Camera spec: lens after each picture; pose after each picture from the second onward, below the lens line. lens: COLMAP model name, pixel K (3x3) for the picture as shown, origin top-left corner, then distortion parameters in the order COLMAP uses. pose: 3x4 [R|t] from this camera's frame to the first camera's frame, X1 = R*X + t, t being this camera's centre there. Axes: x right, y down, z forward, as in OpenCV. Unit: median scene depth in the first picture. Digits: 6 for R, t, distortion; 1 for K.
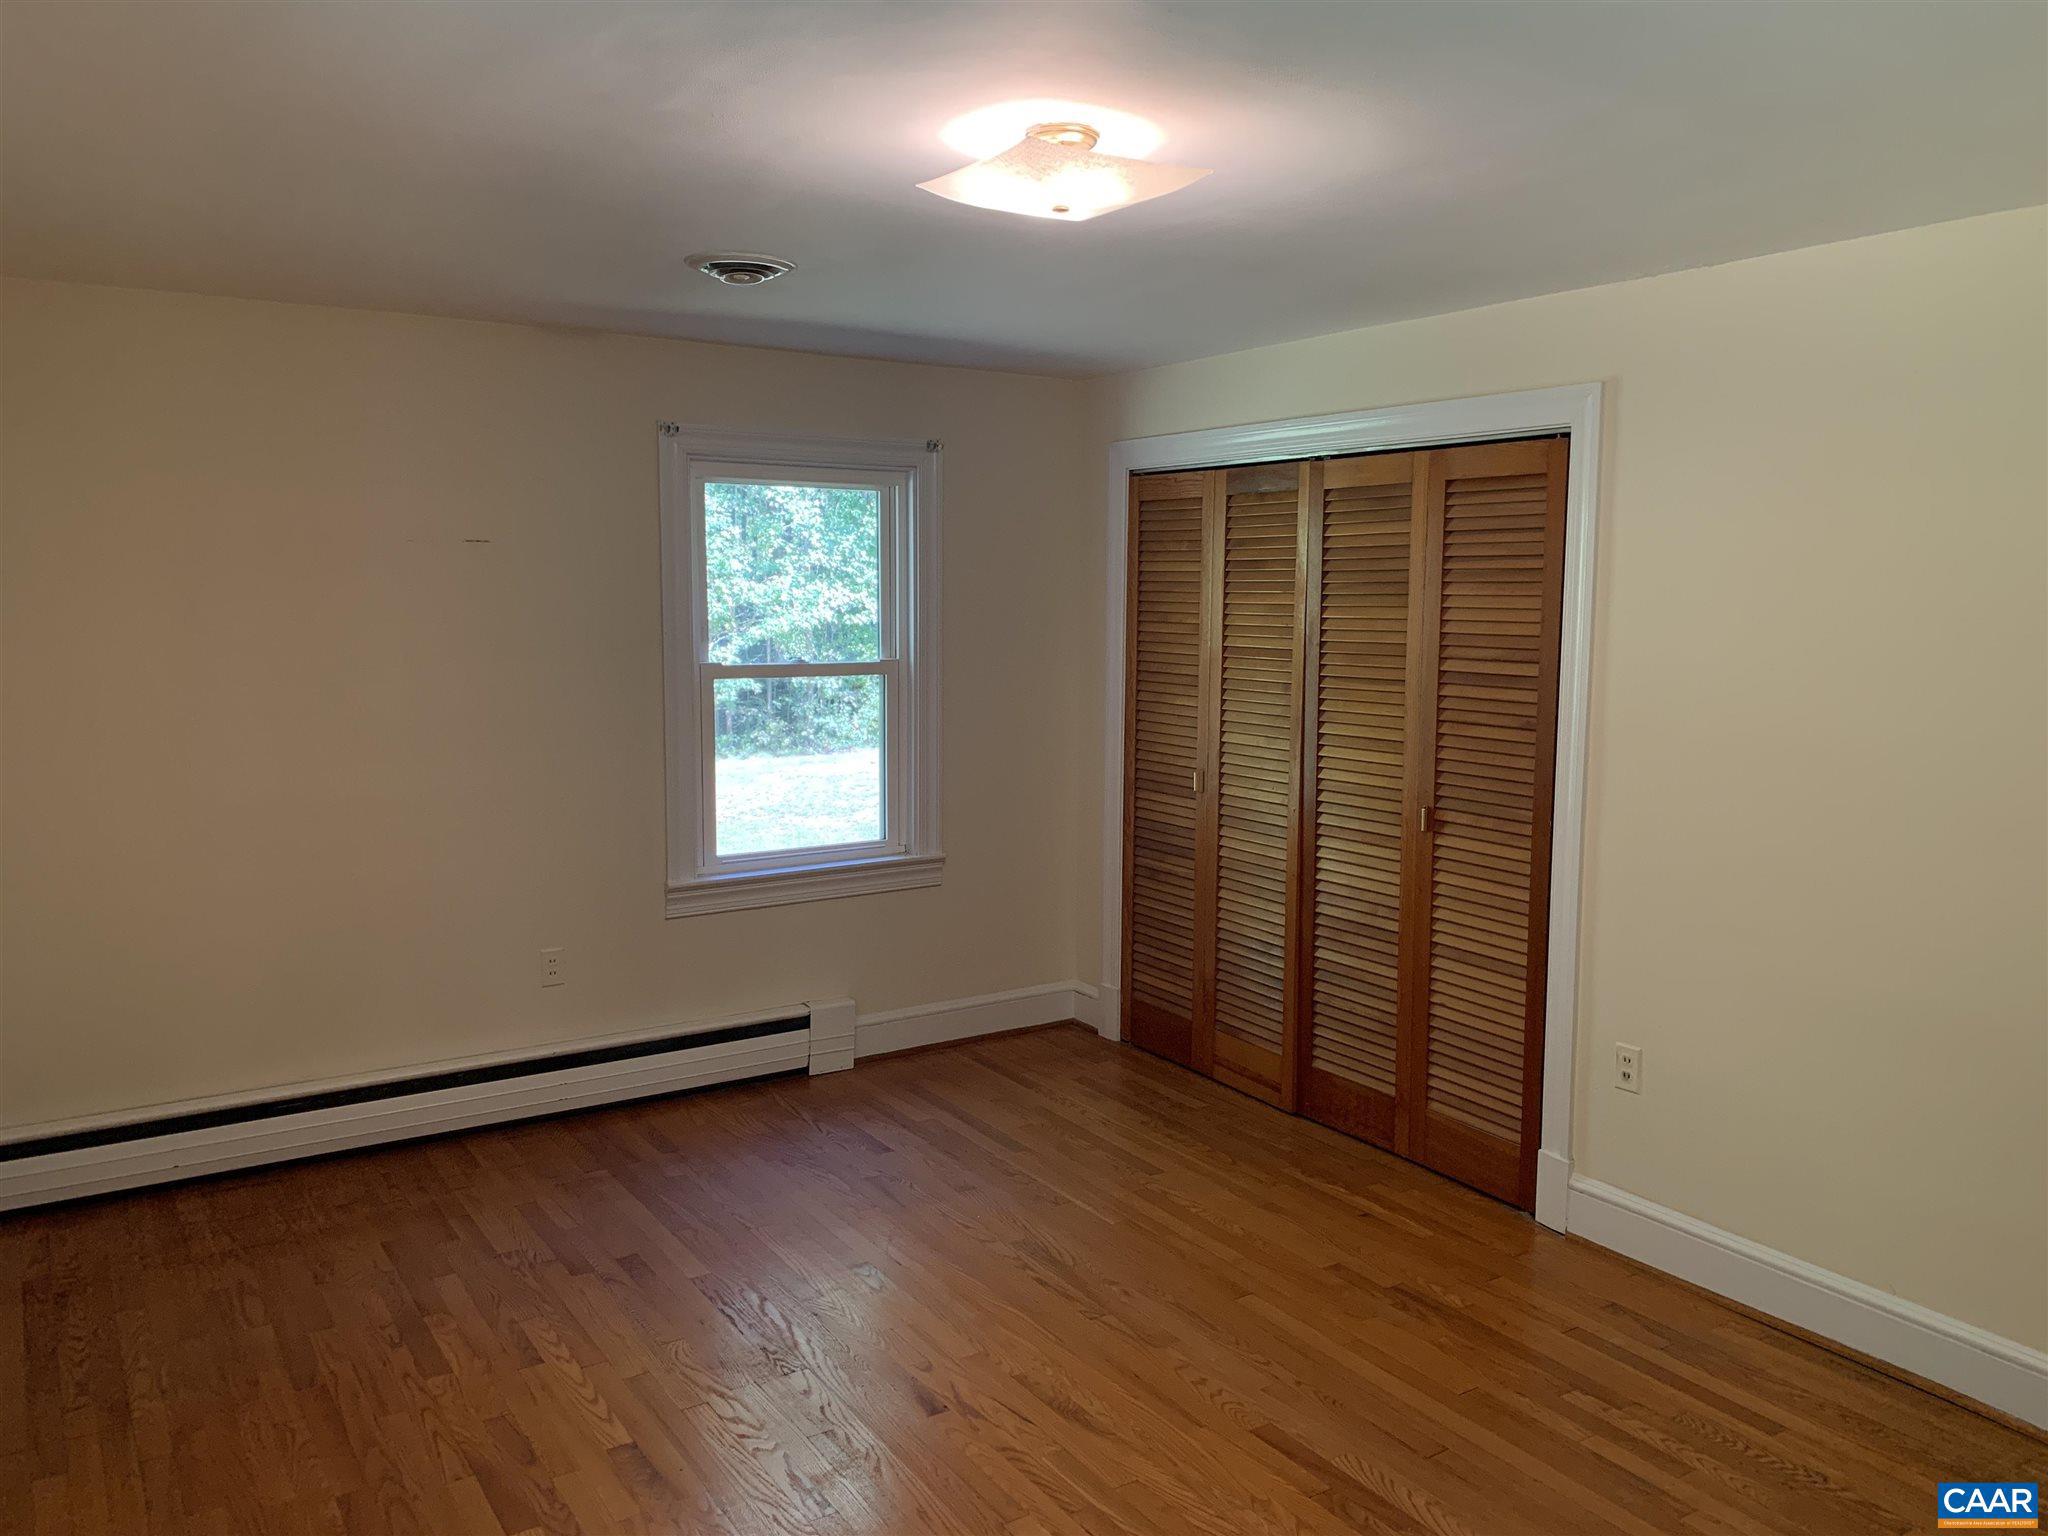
lens RADIAL K [[1570.7, 0, 1024.0], [0, 1570.7, 768.0], [0, 0, 1]] dist [0.002292, -0.037324]
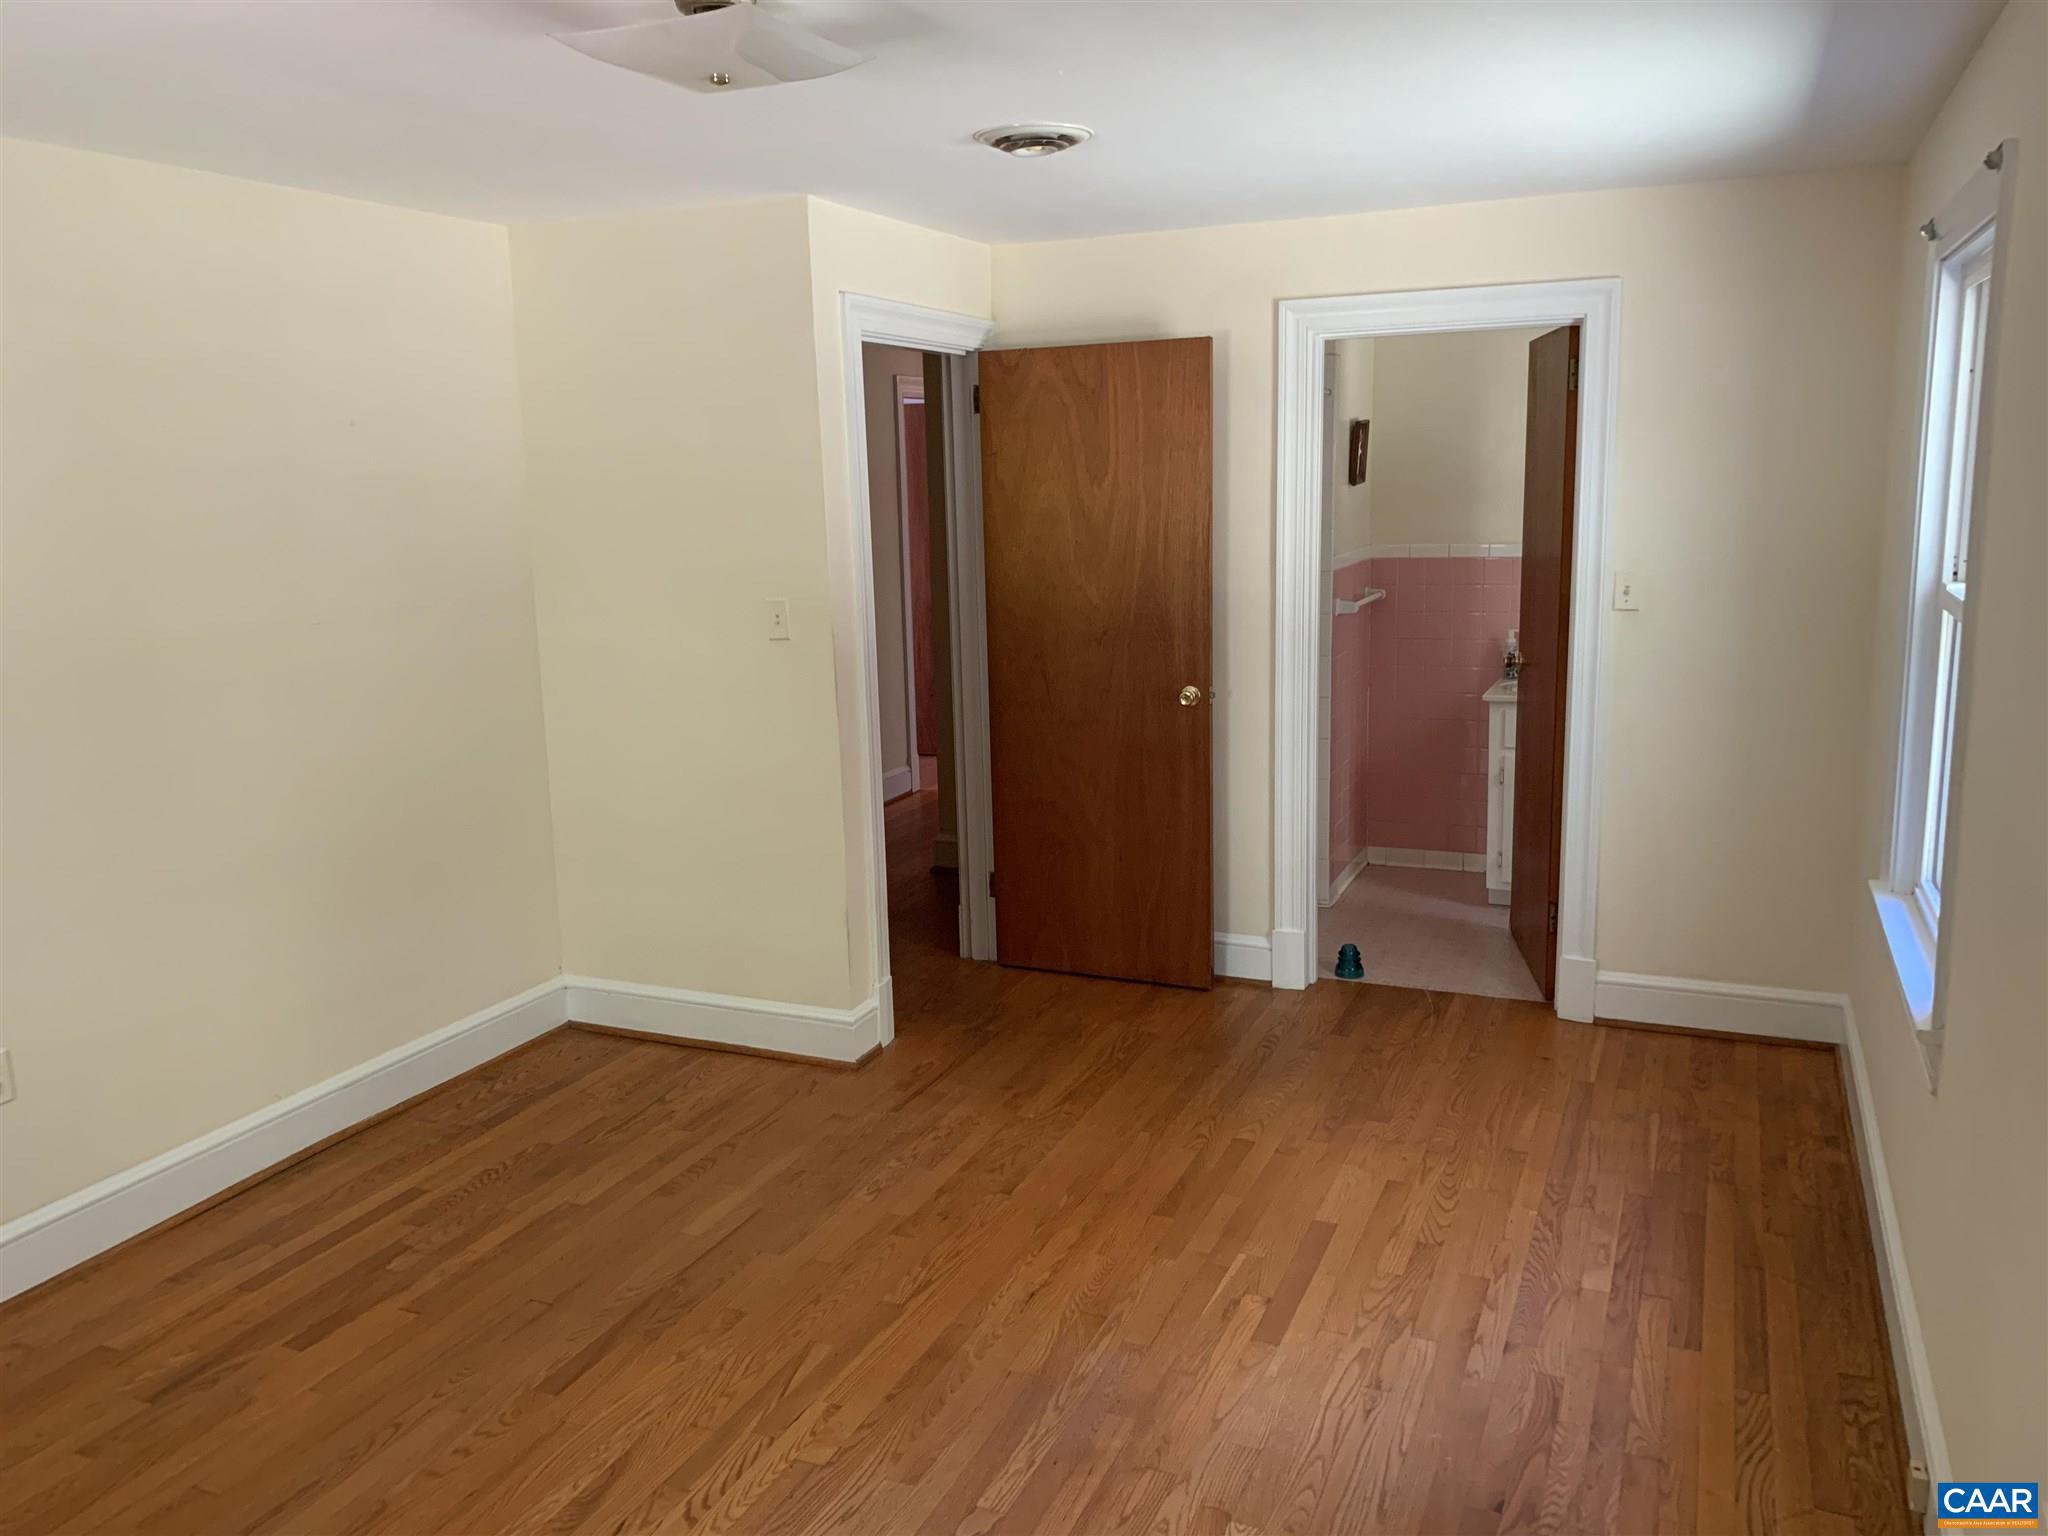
lens RADIAL K [[1570.7, 0, 1024.0], [0, 1570.7, 768.0], [0, 0, 1]] dist [0.002292, -0.037324]
pose [[-0.561060, -0.151879, 0.813722, -0.849297], [0.118548, 0.958148, 0.260574, -0.180406], [-0.819242, 0.242663, -0.519574, 1.360099]]
